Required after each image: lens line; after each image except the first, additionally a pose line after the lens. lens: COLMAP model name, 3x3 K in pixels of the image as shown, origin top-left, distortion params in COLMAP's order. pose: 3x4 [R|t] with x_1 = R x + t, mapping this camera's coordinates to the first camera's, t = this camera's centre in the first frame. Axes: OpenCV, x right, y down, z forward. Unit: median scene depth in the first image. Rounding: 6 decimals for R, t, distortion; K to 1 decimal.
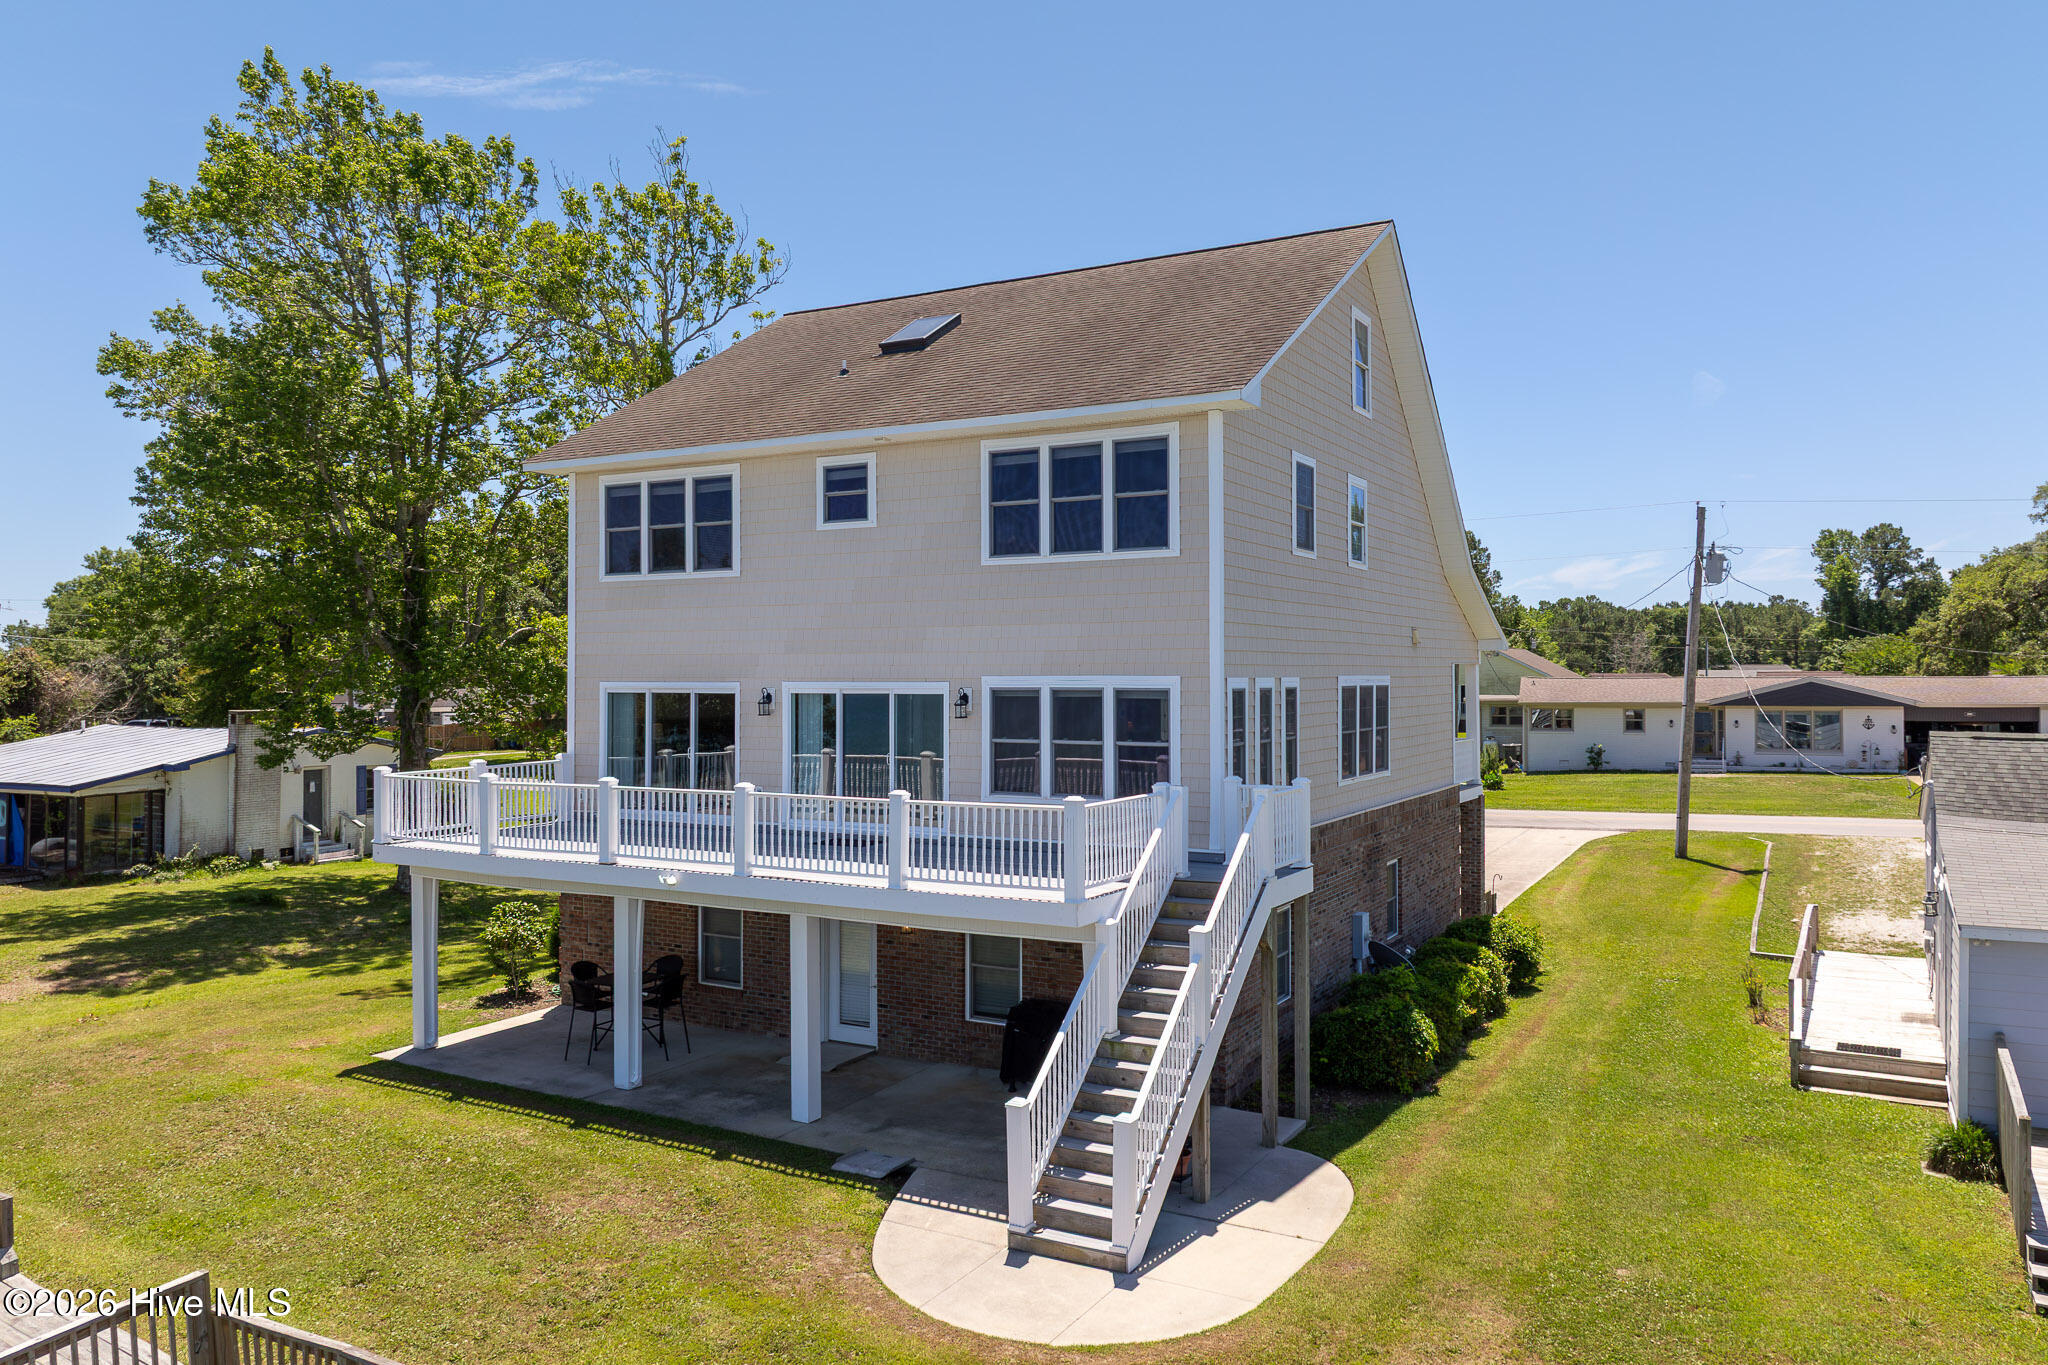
lens RADIAL K [[1460.9, 0, 1033.4], [0, 1460.9, 660.1], [0, 0, 1]] dist [-0.038317, -0.003990]
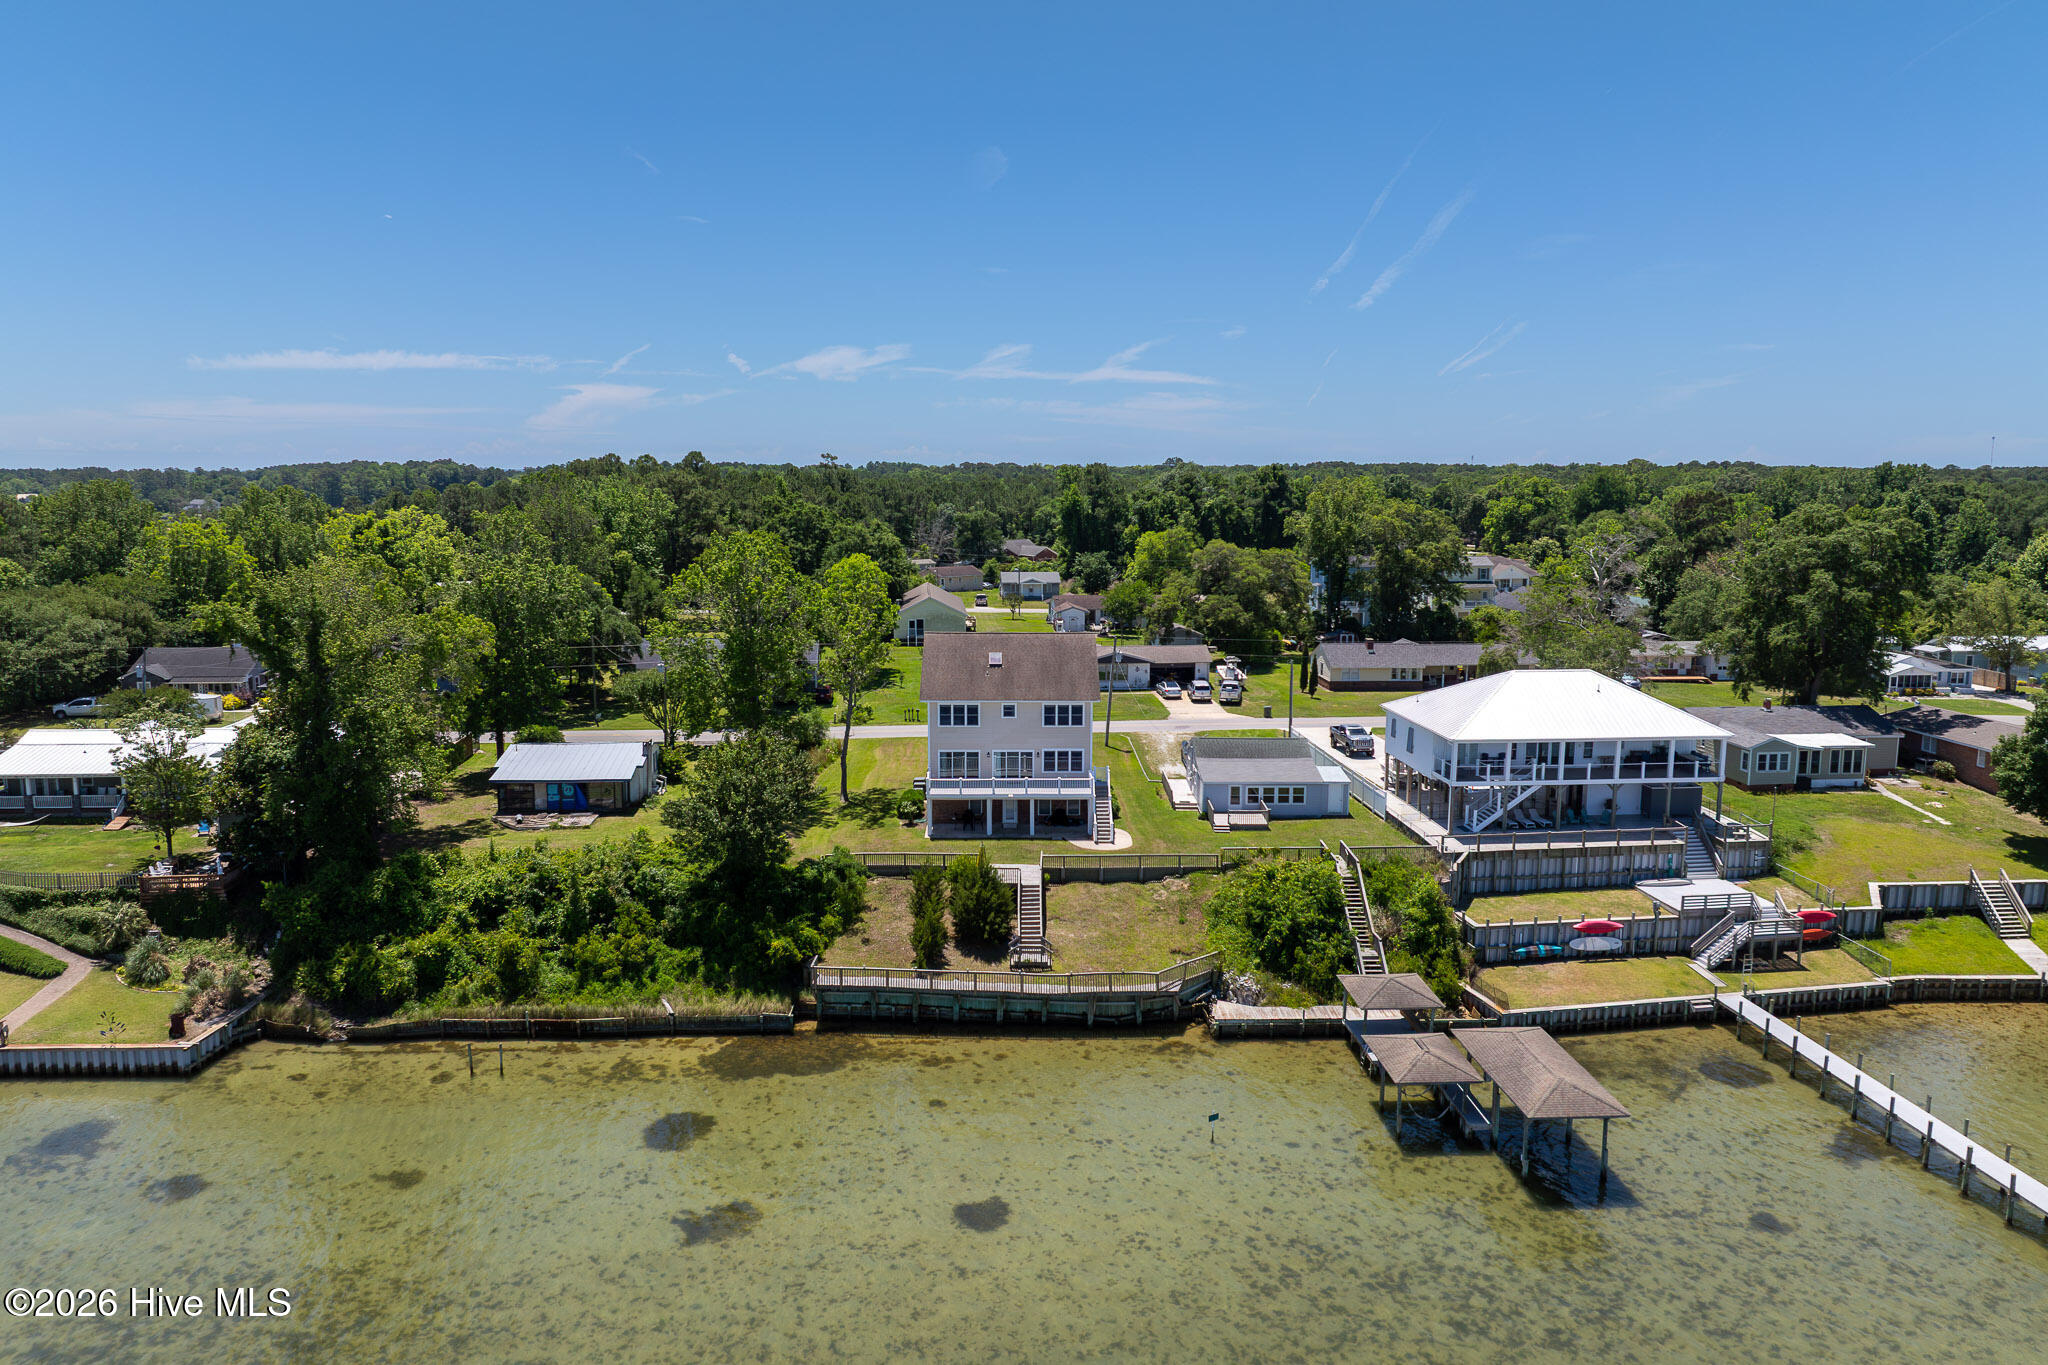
lens RADIAL K [[1460.9, 0, 1033.4], [0, 1460.9, 660.1], [0, 0, 1]] dist [-0.038317, -0.003990]
pose [[0.863999, -0.062364, 0.499616, -2.656756], [-0.010912, 0.989747, 0.142415, -1.046595], [-0.503375, -0.128498, 0.854460, -3.384529]]
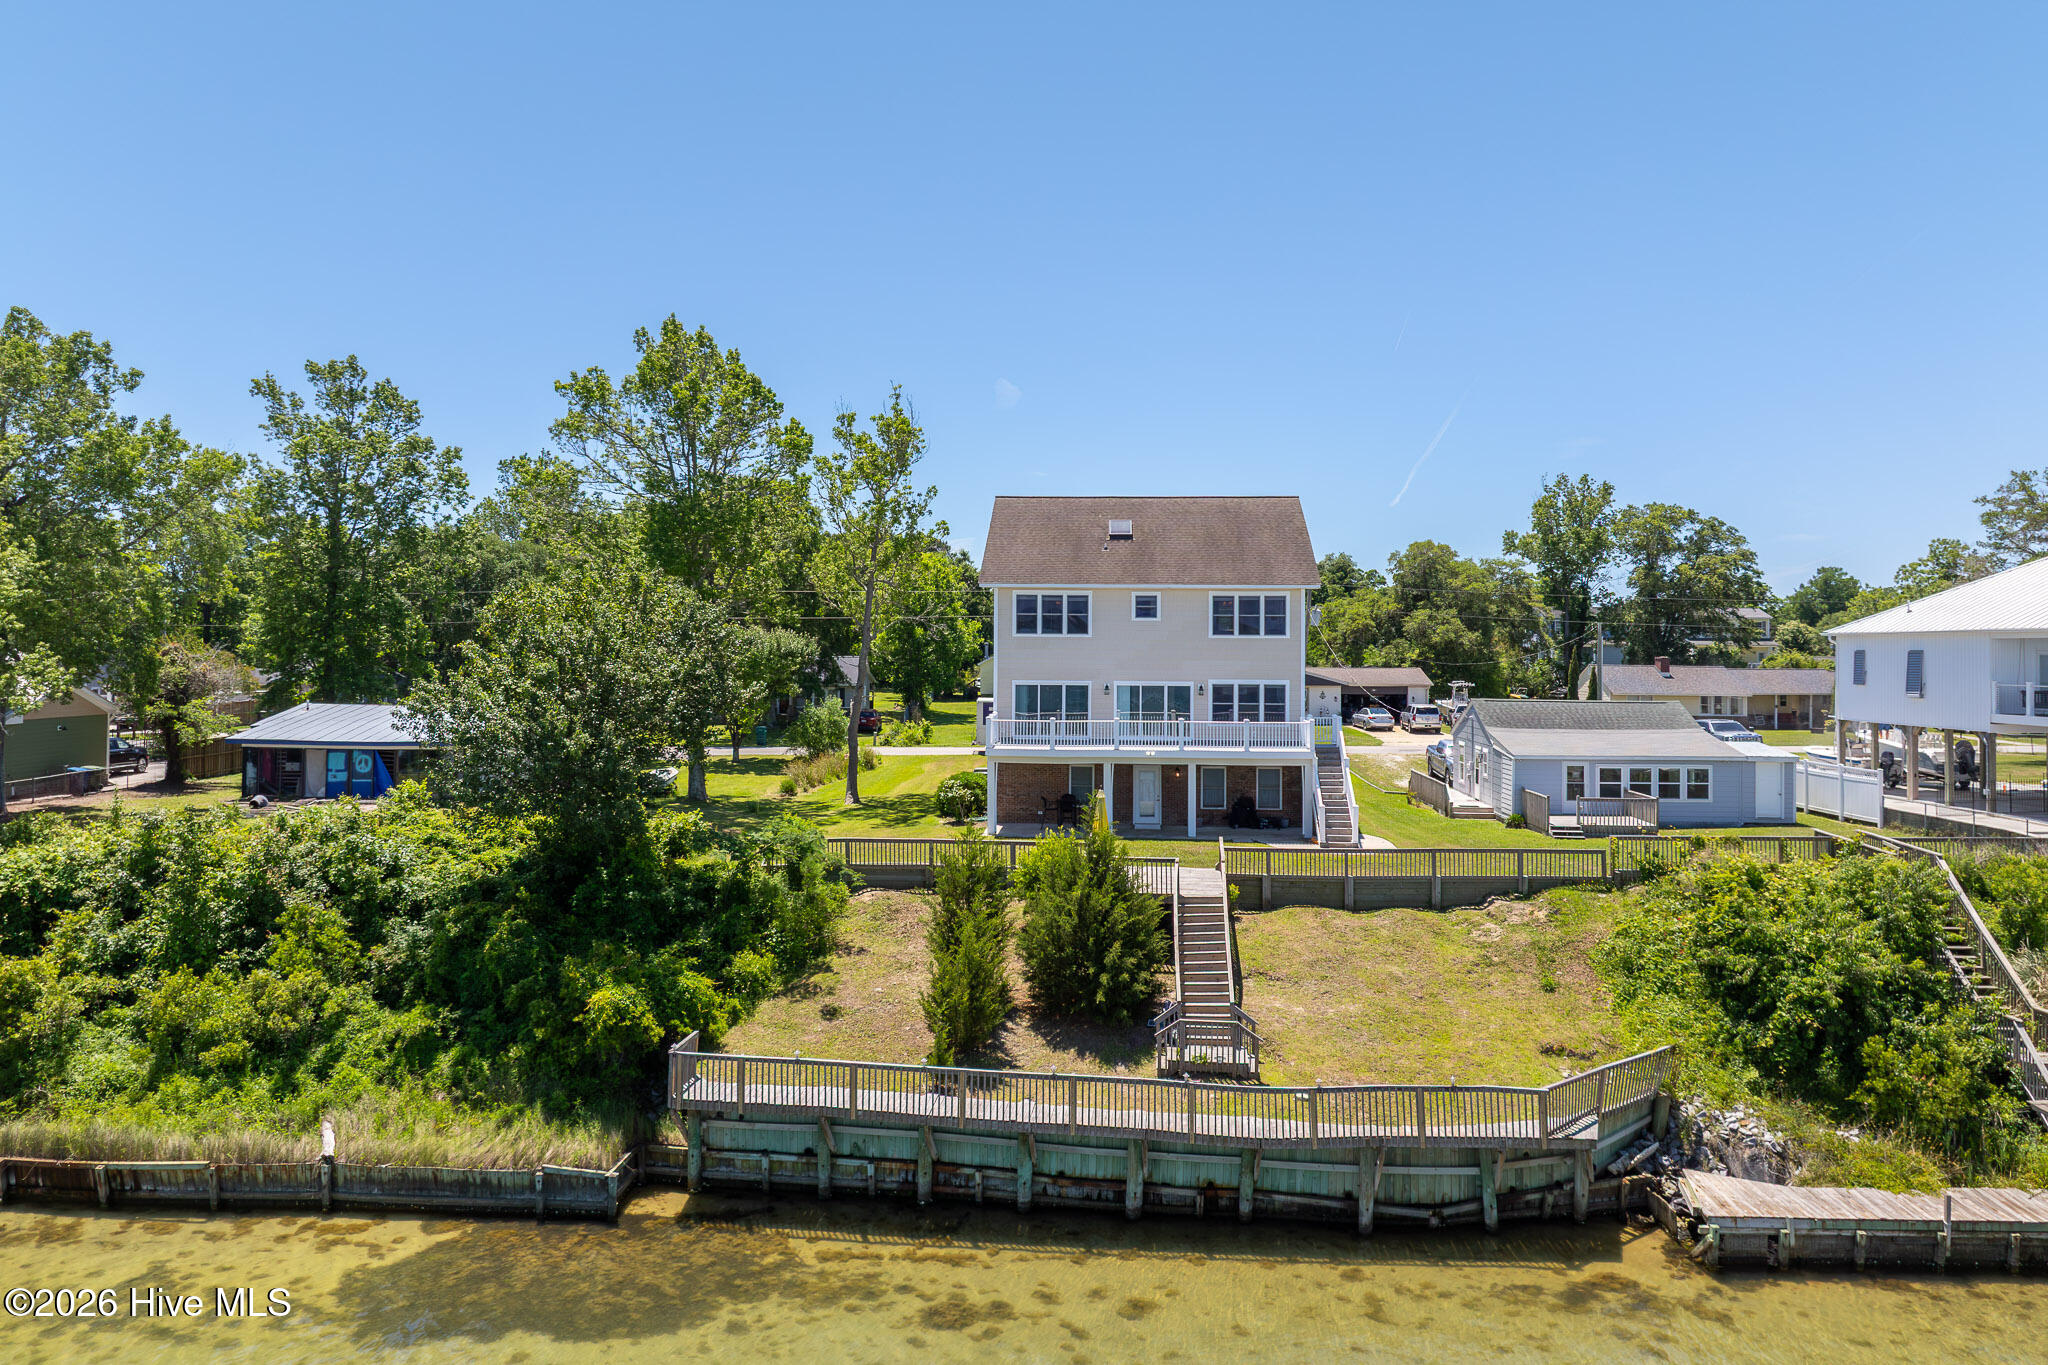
lens RADIAL K [[1467.5, 0, 1025.6], [0, 1467.5, 614.0], [0, 0, 1]] dist [-0.042236, 0.001206]
pose [[0.903137, 0.018735, 0.428944, -1.538783], [-0.012856, 0.999780, -0.016599, -0.061845], [-0.429161, 0.009476, 0.903178, -1.324815]]
